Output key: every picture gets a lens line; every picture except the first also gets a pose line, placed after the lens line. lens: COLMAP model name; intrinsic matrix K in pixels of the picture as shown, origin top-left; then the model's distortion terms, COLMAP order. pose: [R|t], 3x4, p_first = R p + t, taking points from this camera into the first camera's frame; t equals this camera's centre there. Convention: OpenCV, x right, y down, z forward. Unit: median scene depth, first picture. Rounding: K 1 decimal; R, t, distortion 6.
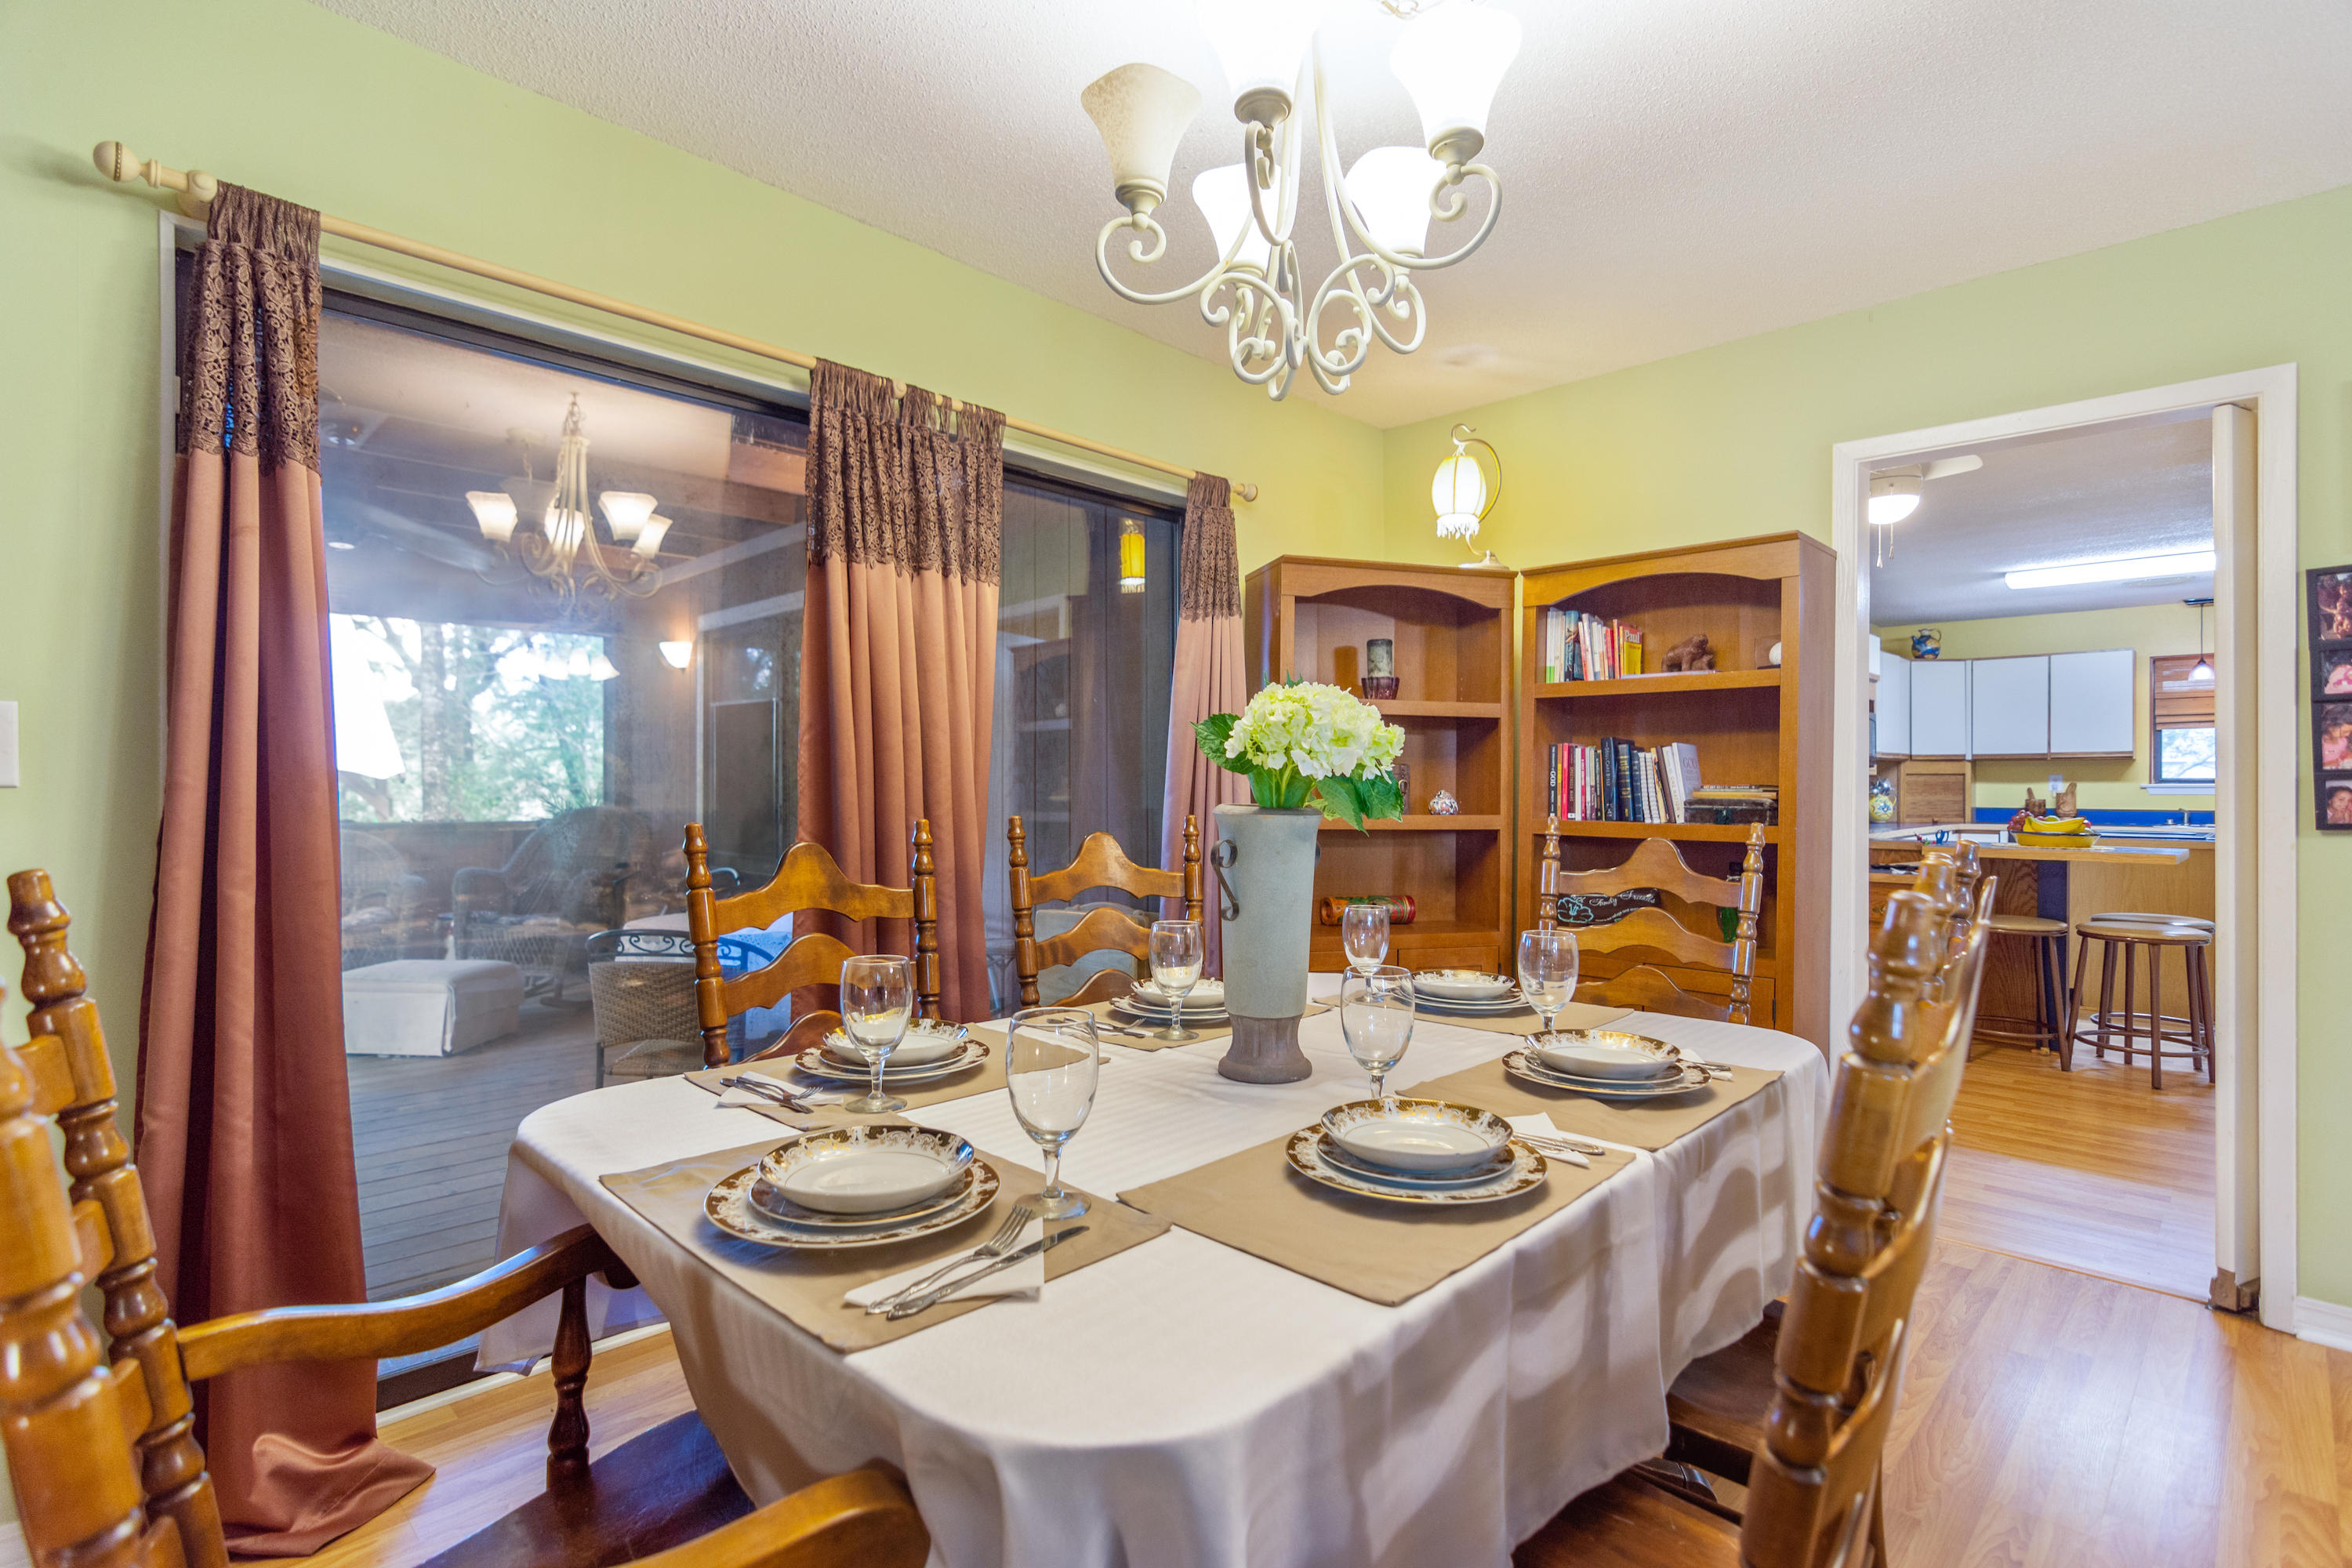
lens RADIAL K [[1131.1, 0, 1166.8], [0, 1131.1, 787.4], [0, 0, 1]] dist [0.000898, 0.000787]
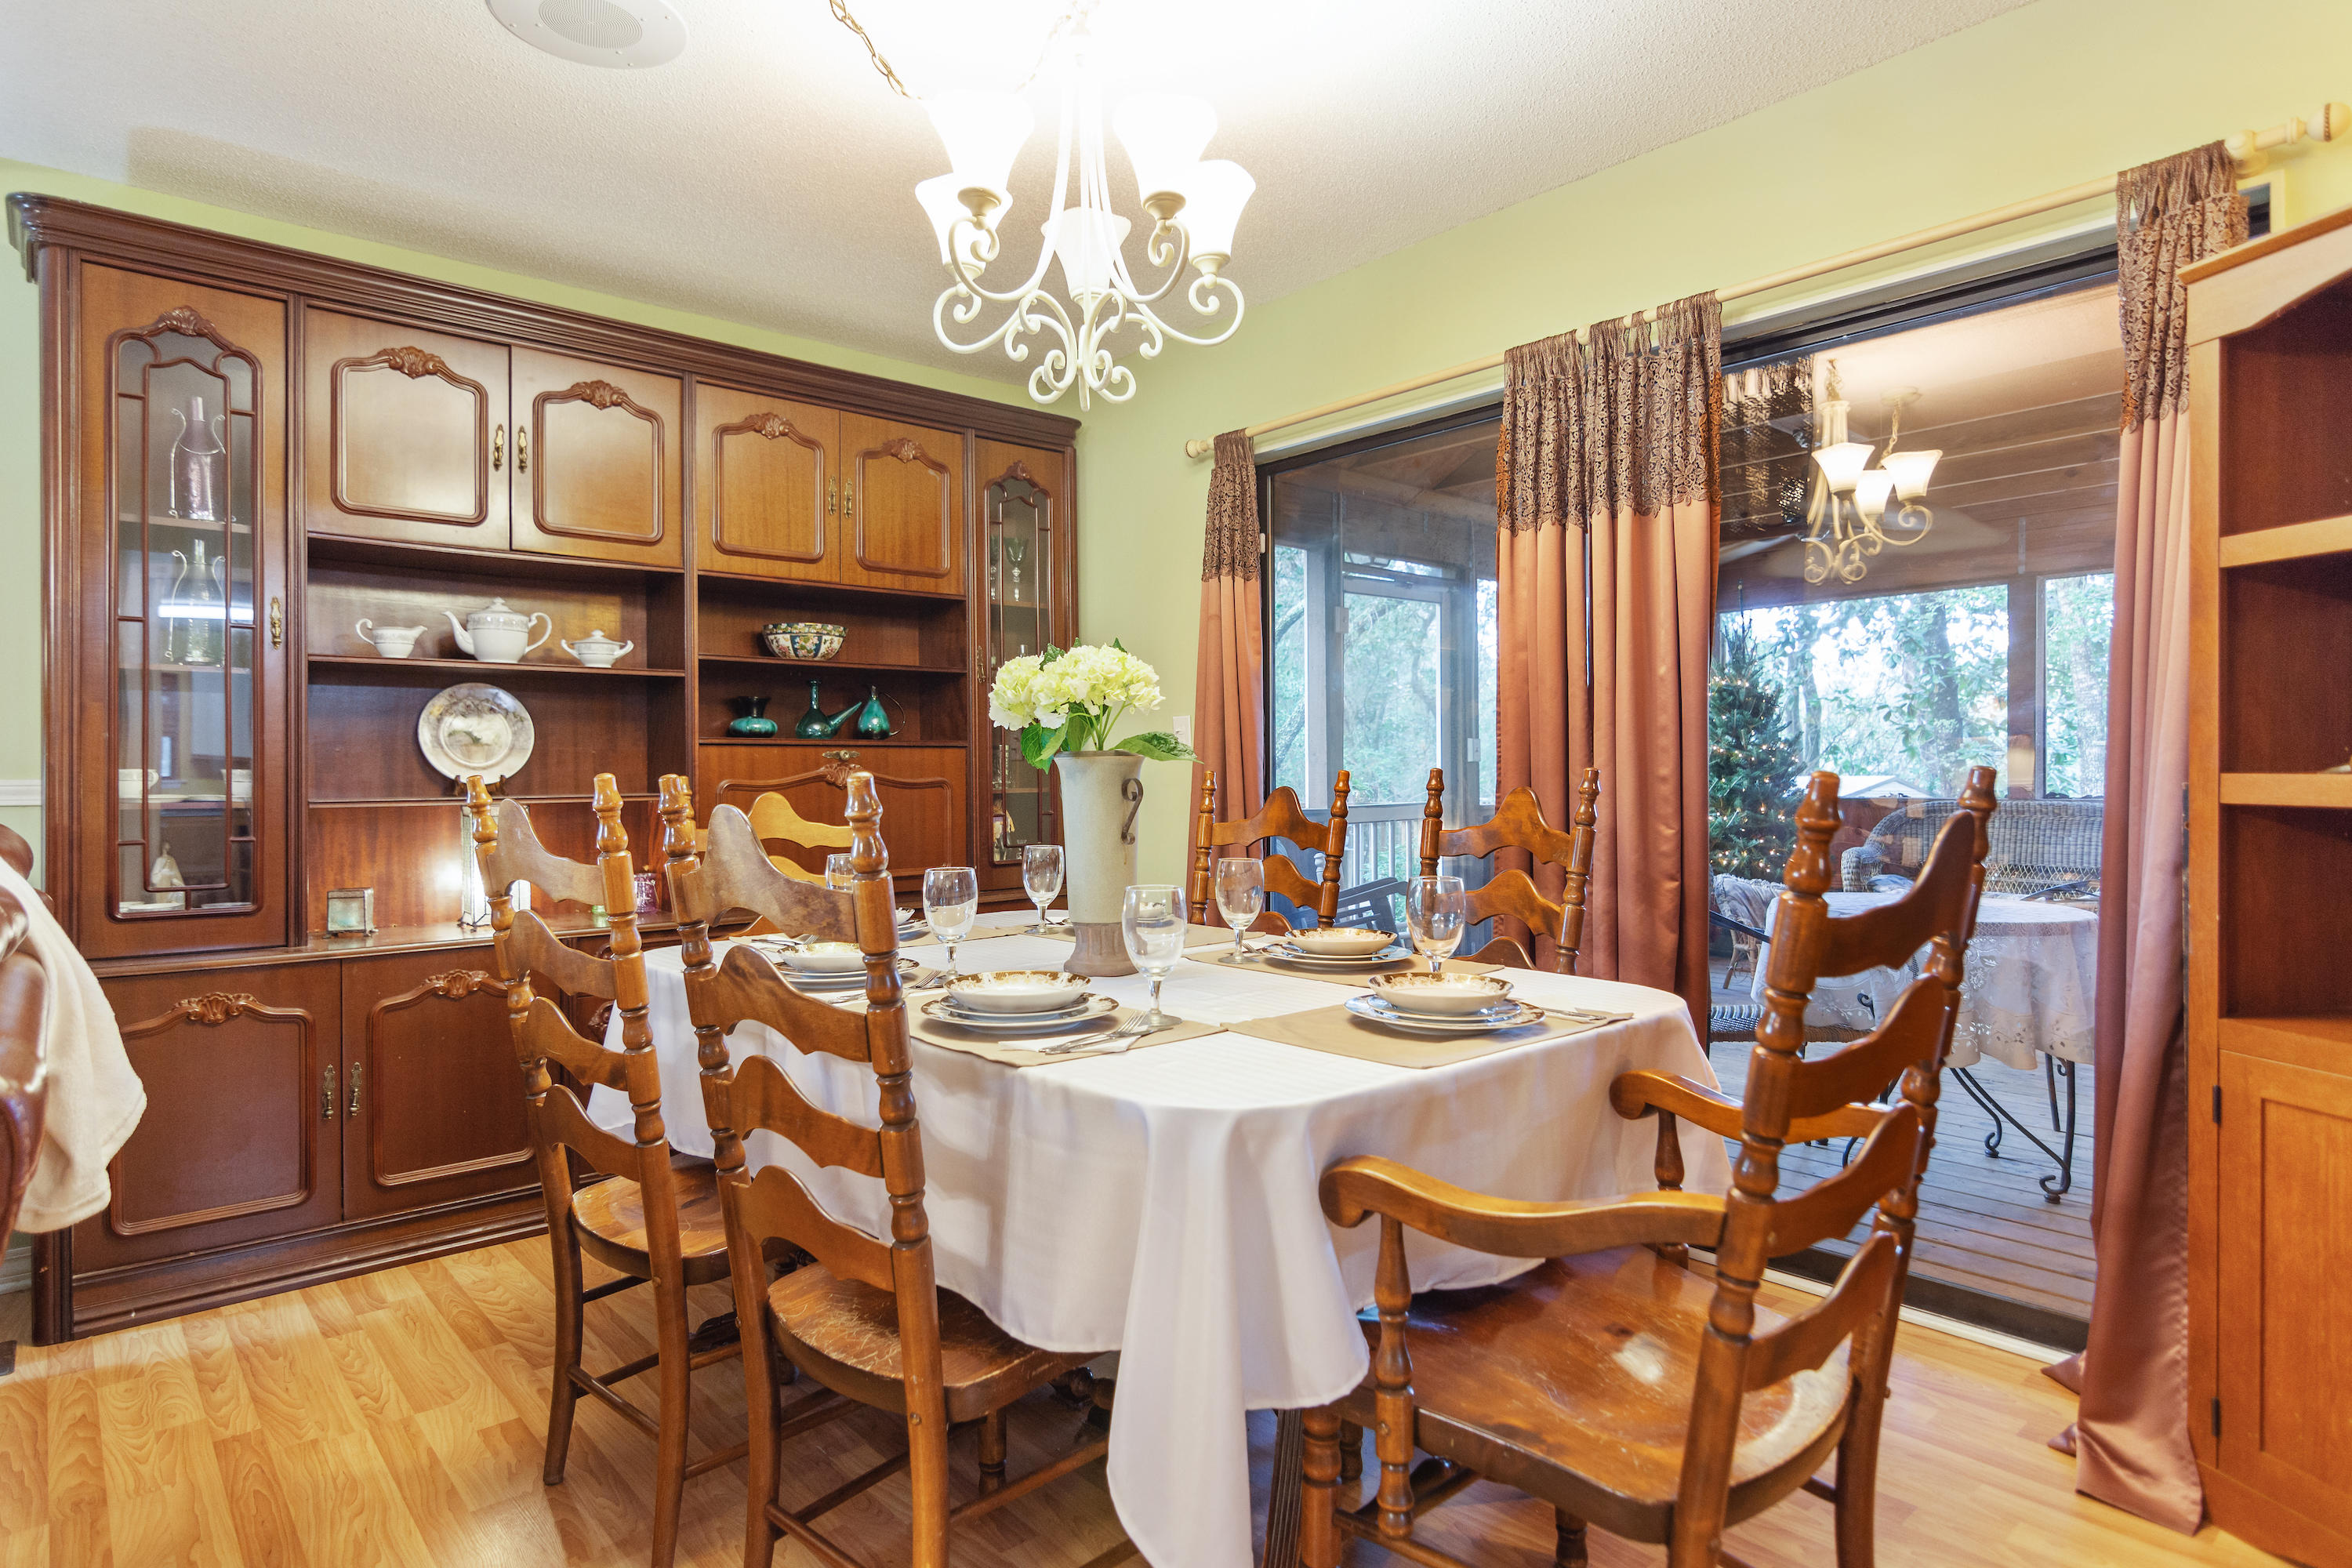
lens RADIAL K [[1322.2, 0, 1179.7], [0, 1322.2, 786.5], [0, 0, 1]] dist [-0.000336, -0.000025]
pose [[-0.094042, 0.000673, -0.995568, 0.778033], [0.007316, 0.999973, -0.000015, -0.003297], [0.995541, -0.007285, -0.094044, 0.744792]]
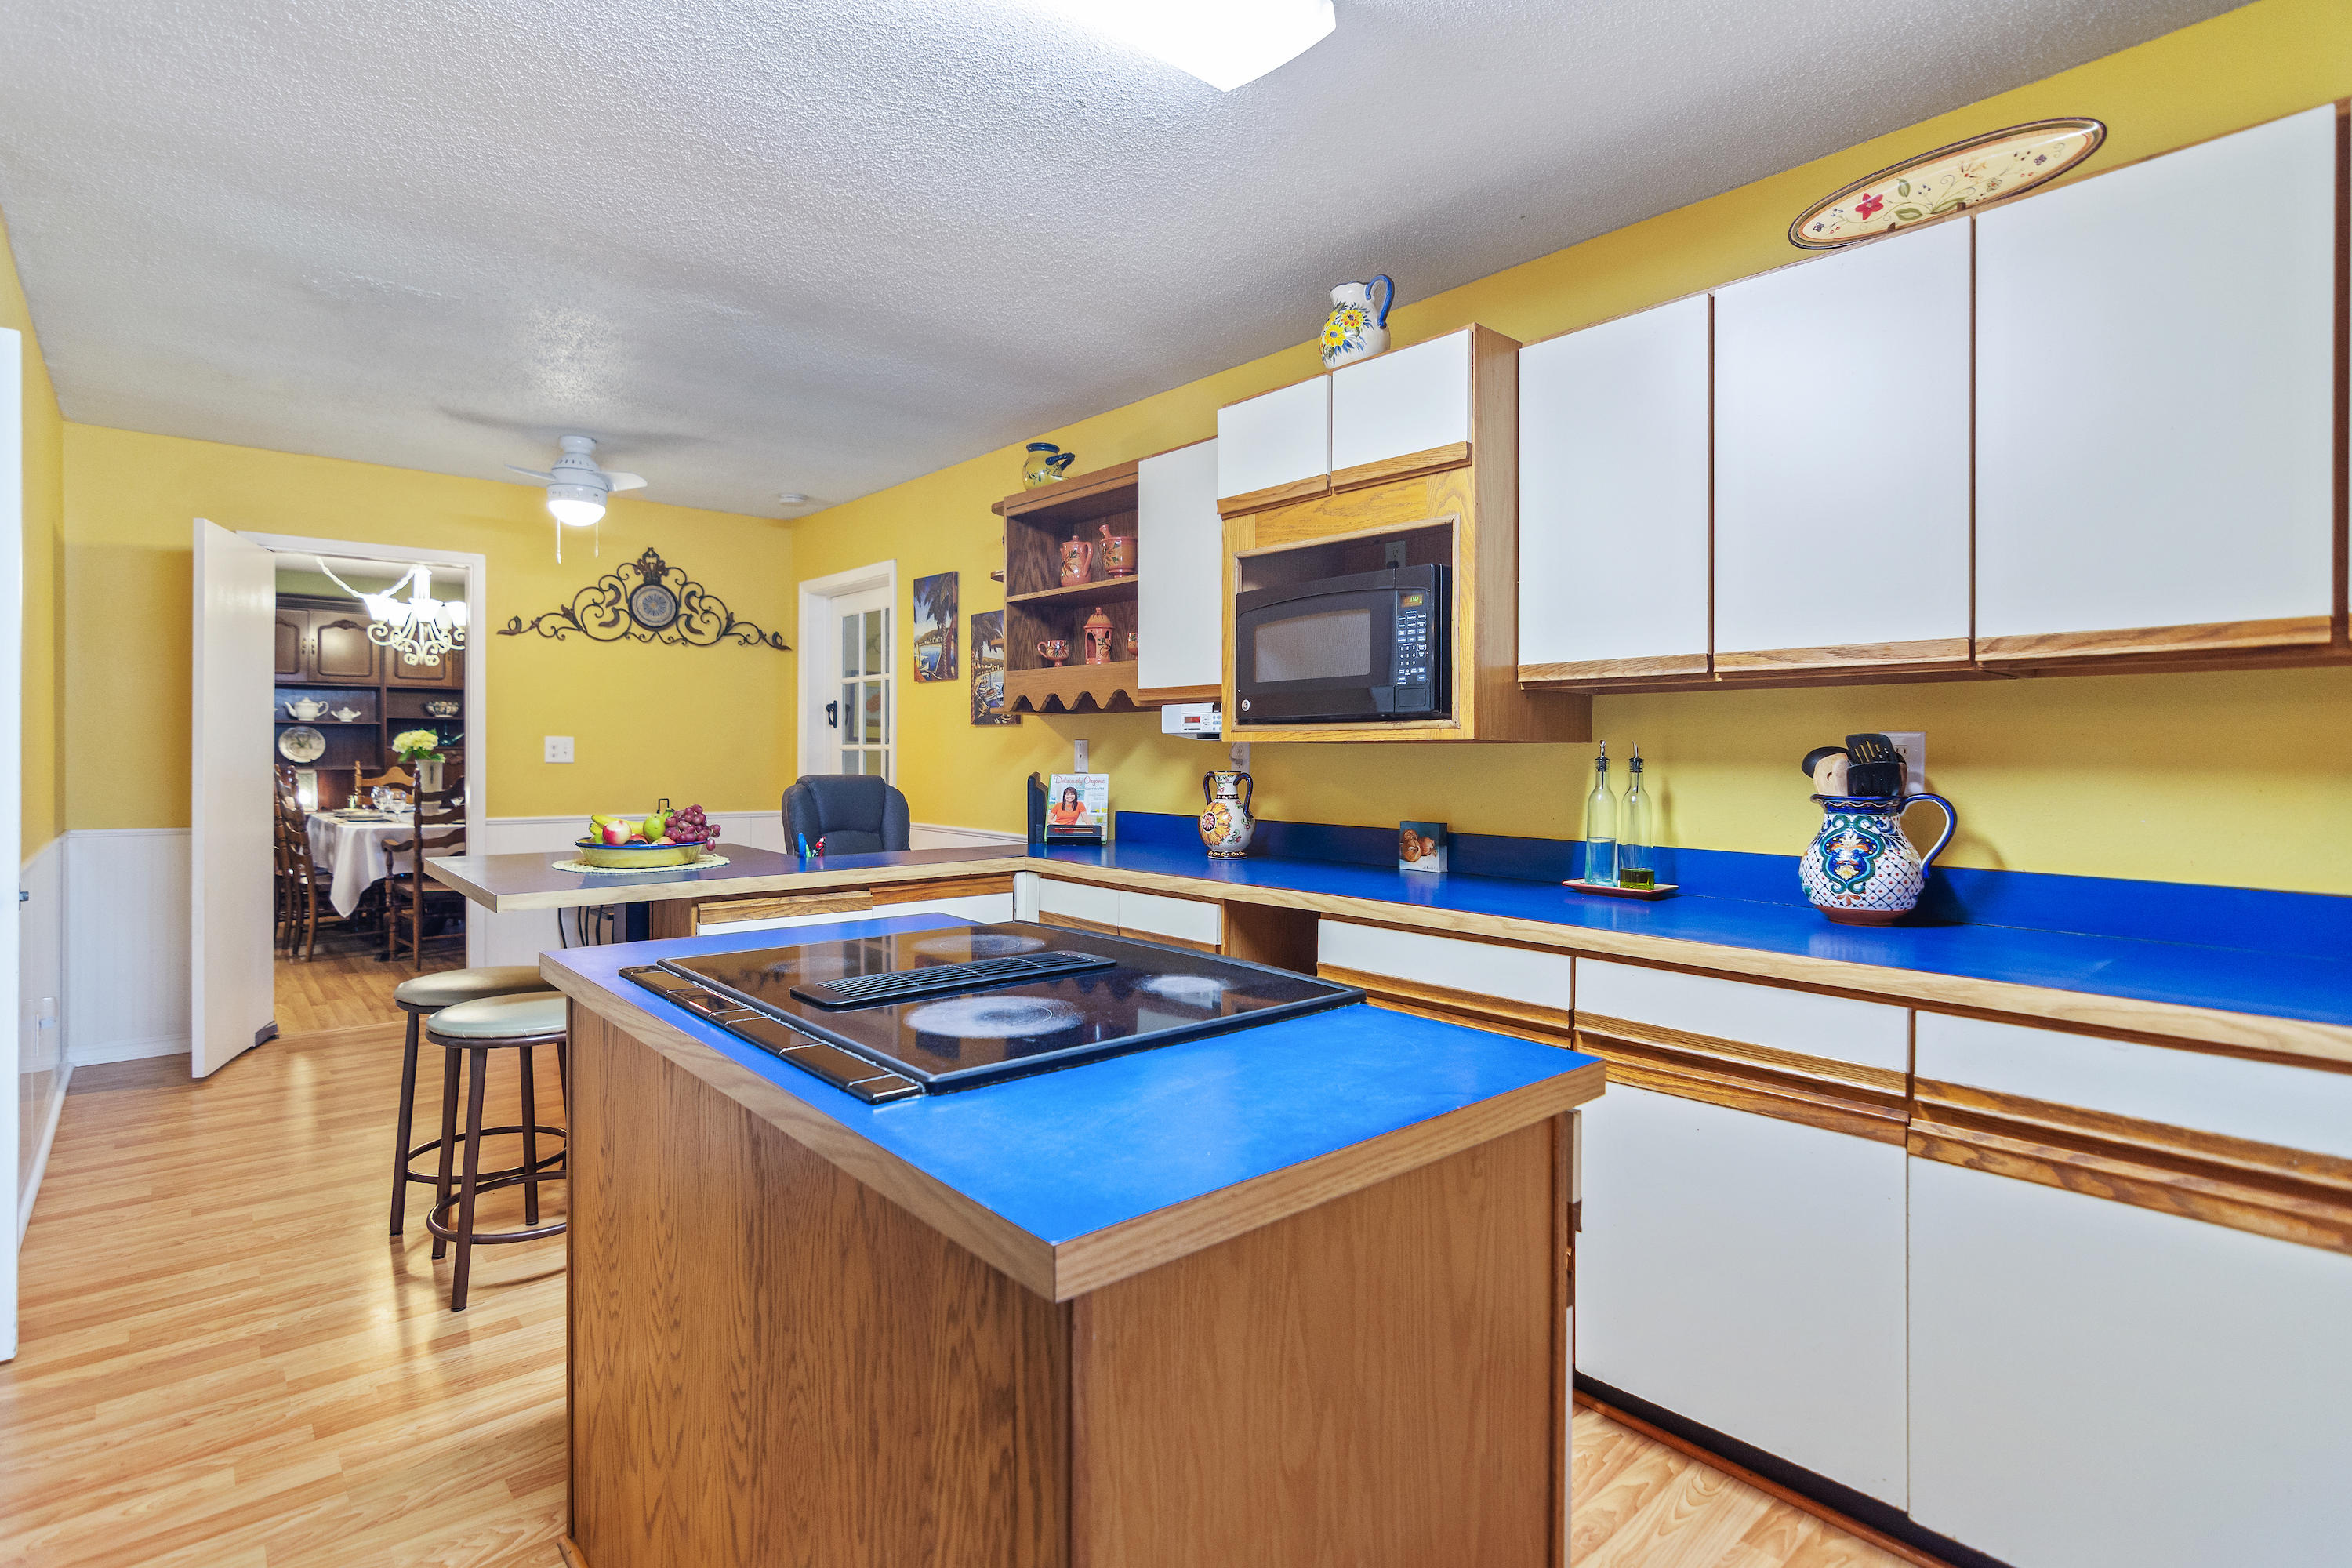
lens RADIAL K [[1131.1, 0, 1176.8], [0, 1131.1, 779.0], [0, 0, 1]] dist [0.000898, 0.000787]
pose [[-0.067878, 0.021166, -0.997469, 0.863549], [-0.005339, 0.999753, 0.021578, -0.005292], [0.997679, 0.006790, -0.067748, 0.834345]]
